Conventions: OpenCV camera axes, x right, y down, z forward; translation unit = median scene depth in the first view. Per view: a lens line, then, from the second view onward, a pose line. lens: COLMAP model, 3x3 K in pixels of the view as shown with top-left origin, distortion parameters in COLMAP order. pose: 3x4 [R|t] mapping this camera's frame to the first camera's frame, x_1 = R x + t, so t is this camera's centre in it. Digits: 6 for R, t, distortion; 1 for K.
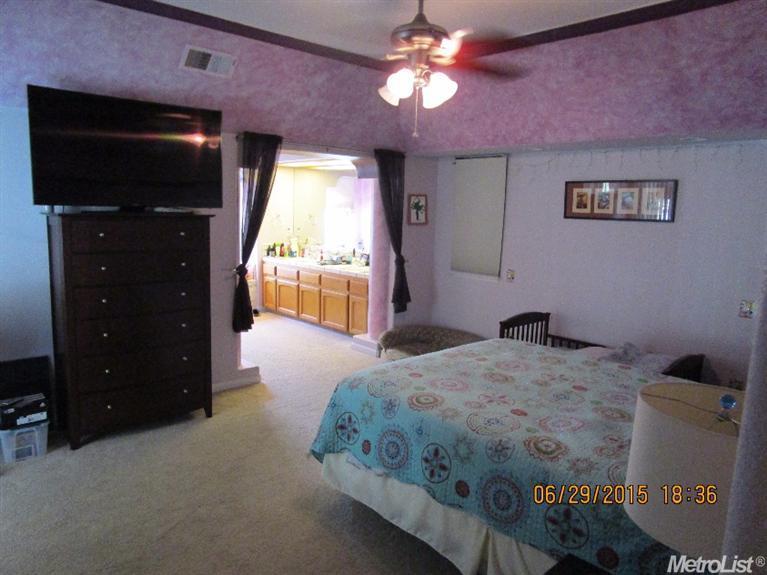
lens RADIAL K [[552.7, 0, 384.8], [0, 552.7, 286.4], [0, 0, 1]] dist [-0.032274, 0.006542]
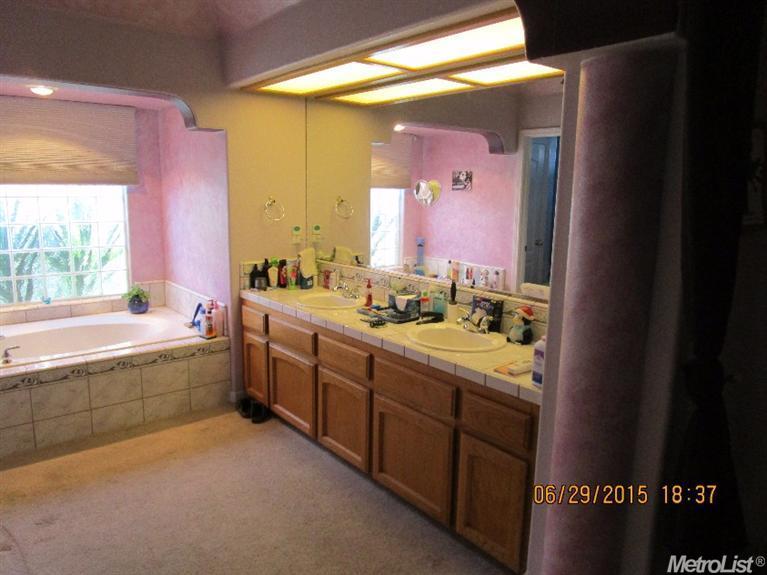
lens RADIAL K [[552.7, 0, 380.2], [0, 552.7, 286.8], [0, 0, 1]] dist [-0.032274, 0.006542]
pose [[0.998545, -0.002455, -0.053864, -0.079408], [0.004245, 0.999442, 0.033143, -0.072264], [0.053753, -0.033323, 0.997998, 0.548682]]
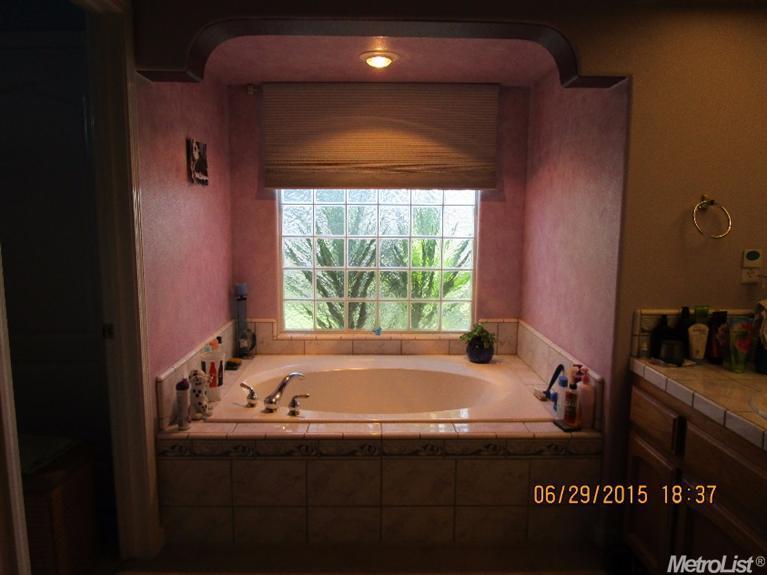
lens RADIAL K [[552.7, 0, 381.7], [0, 552.7, 283.4], [0, 0, 1]] dist [-0.032274, 0.006542]
pose [[0.753358, 0.060018, -0.654866, -0.143931], [-0.078838, 0.996887, 0.000670, -0.081108], [0.652868, 0.051124, 0.755745, 0.732896]]
